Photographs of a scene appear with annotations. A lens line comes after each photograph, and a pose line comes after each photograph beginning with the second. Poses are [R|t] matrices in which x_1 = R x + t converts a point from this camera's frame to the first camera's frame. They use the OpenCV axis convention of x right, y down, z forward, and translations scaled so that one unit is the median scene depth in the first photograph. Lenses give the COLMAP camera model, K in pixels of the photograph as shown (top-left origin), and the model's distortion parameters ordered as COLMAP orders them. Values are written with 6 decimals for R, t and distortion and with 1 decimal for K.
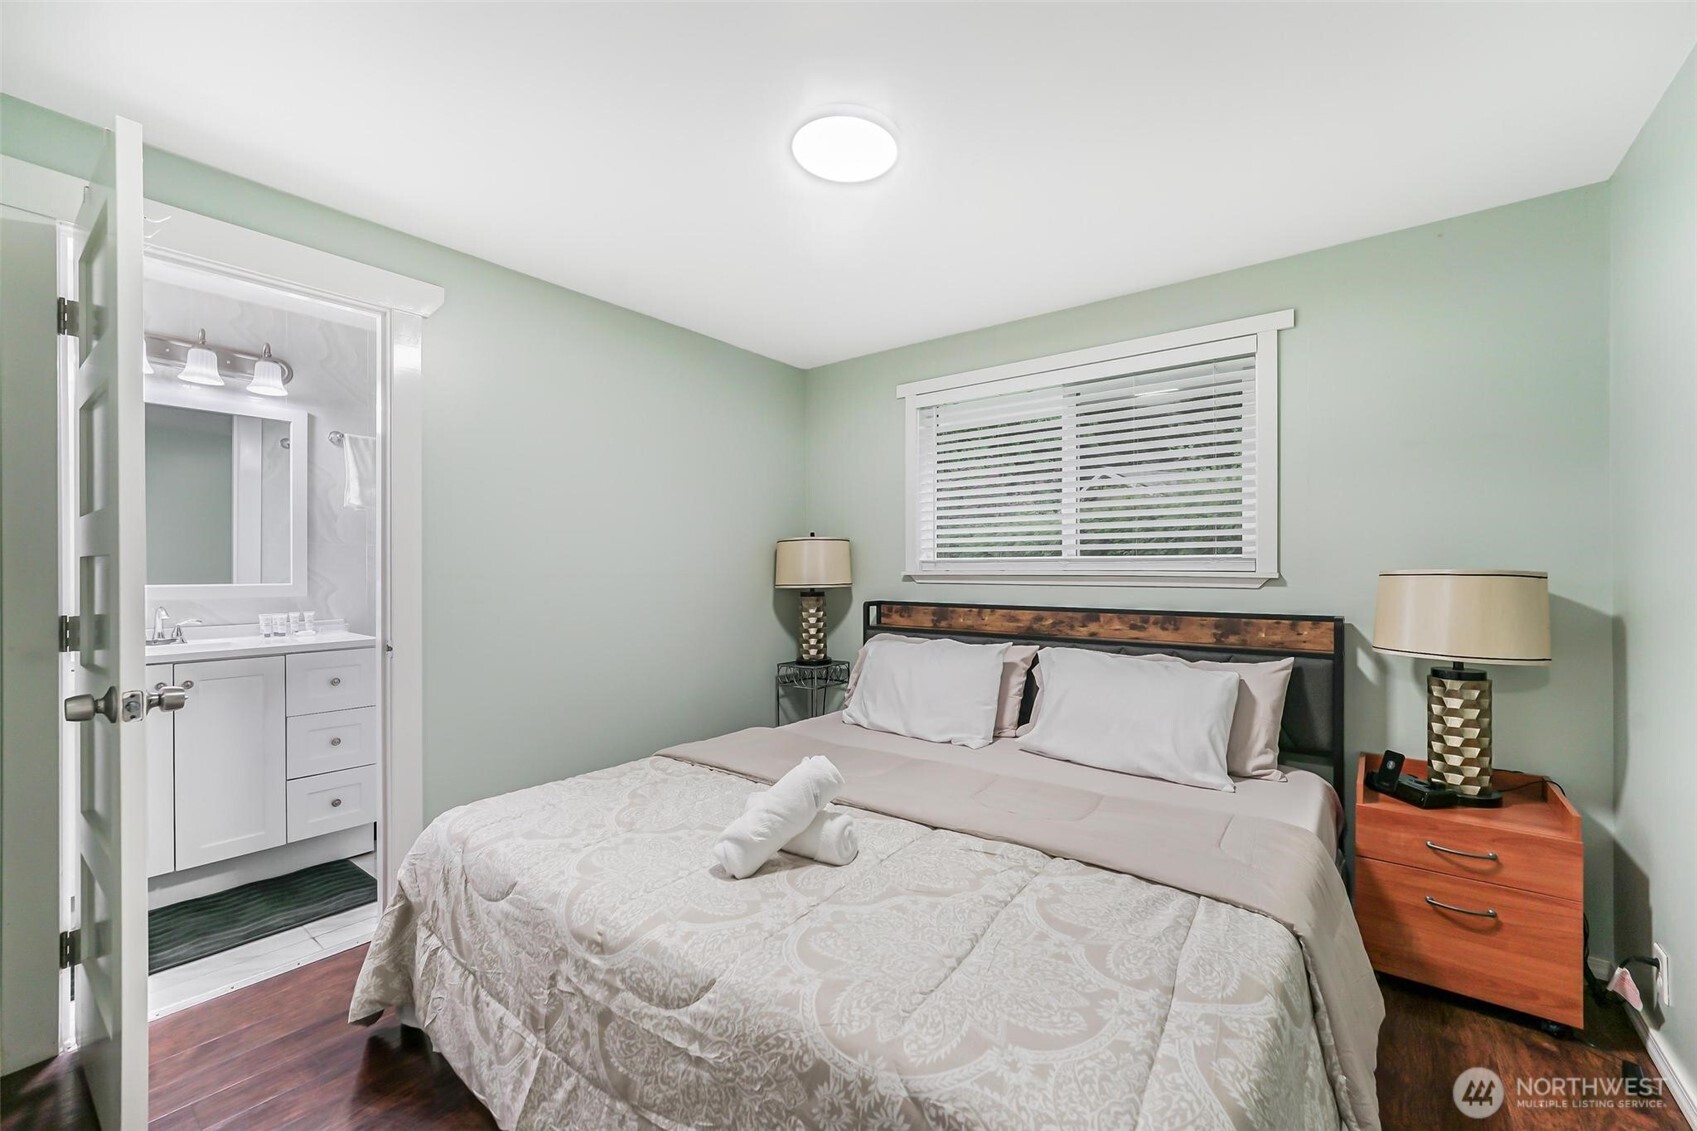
lens RADIAL K [[694.0, 0, 841.7], [0, 694.0, 574.4], [0, 0, 1]] dist [-0.010310, 0.000368]
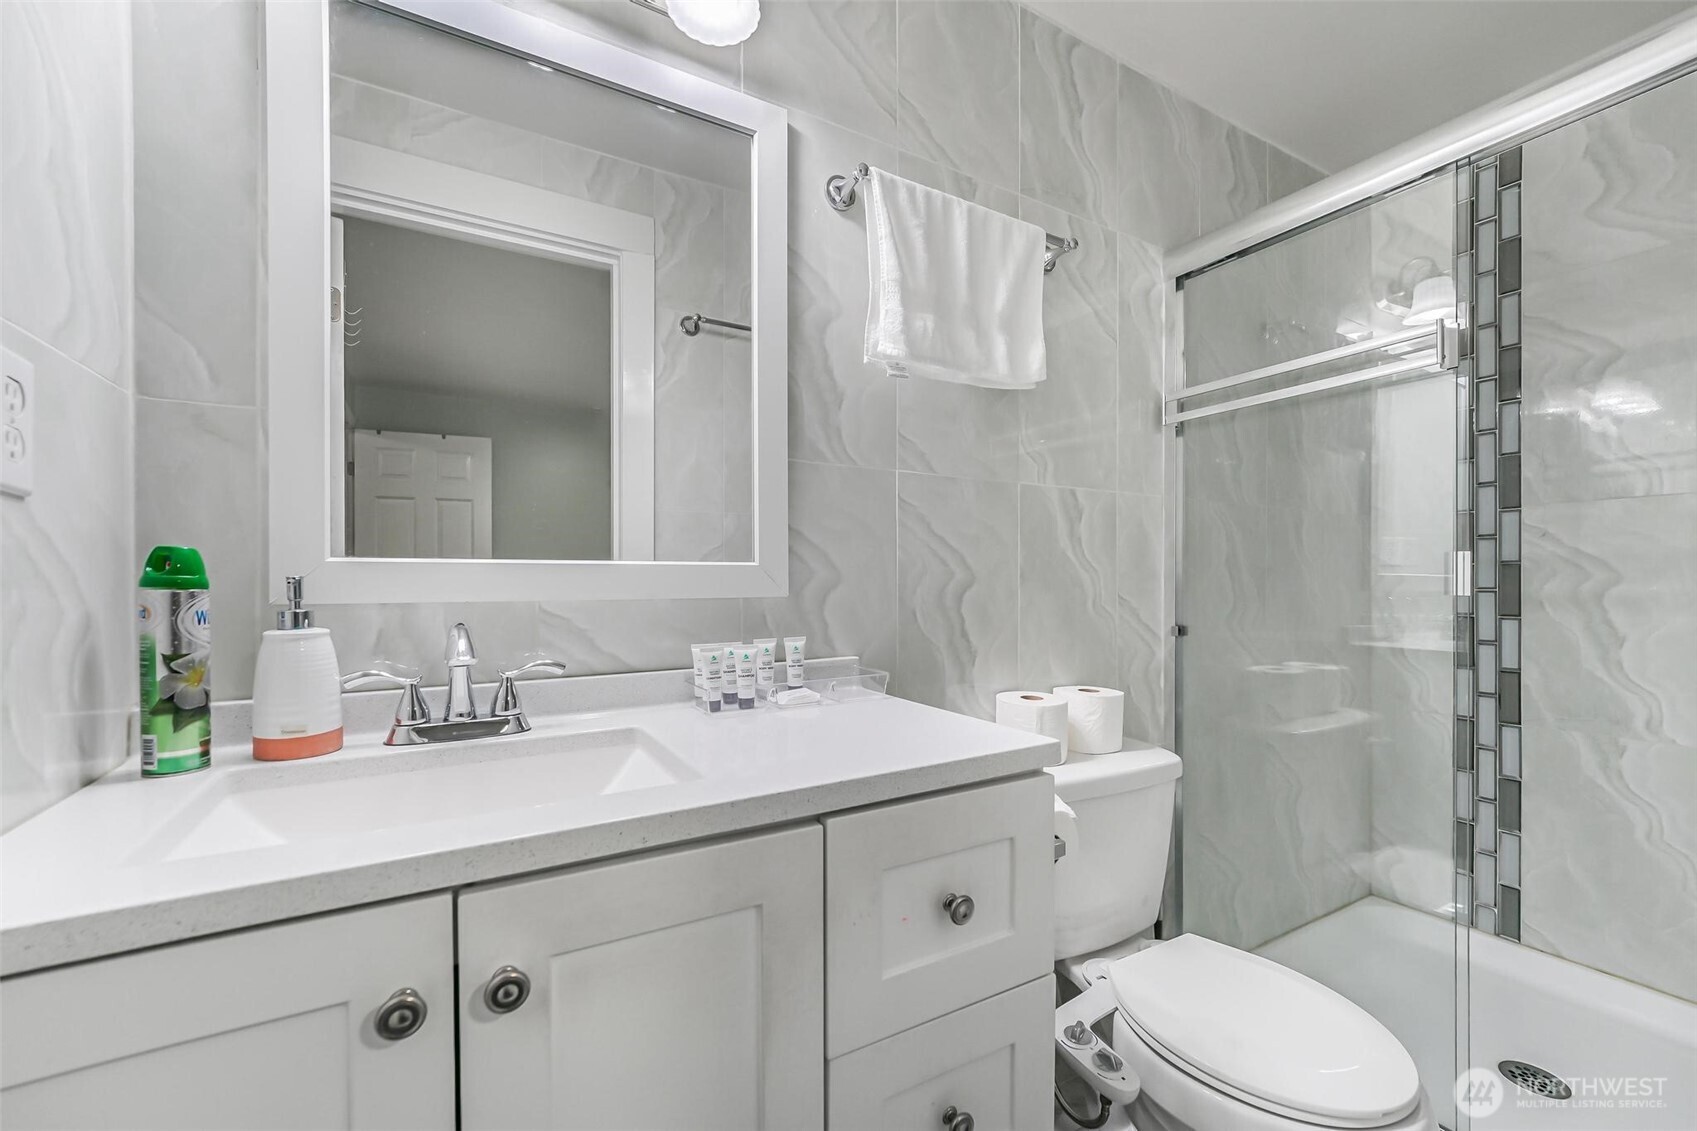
lens RADIAL K [[684.4, 0, 844.7], [0, 684.4, 580.9], [0, 0, 1]] dist [-0.001446, 0.003309]
pose [[0.934055, -0.002068, -0.357124, -0.602661], [-0.001222, 0.999959, -0.008988, 0.026134], [0.357128, 0.008832, 0.934014, 0.649974]]
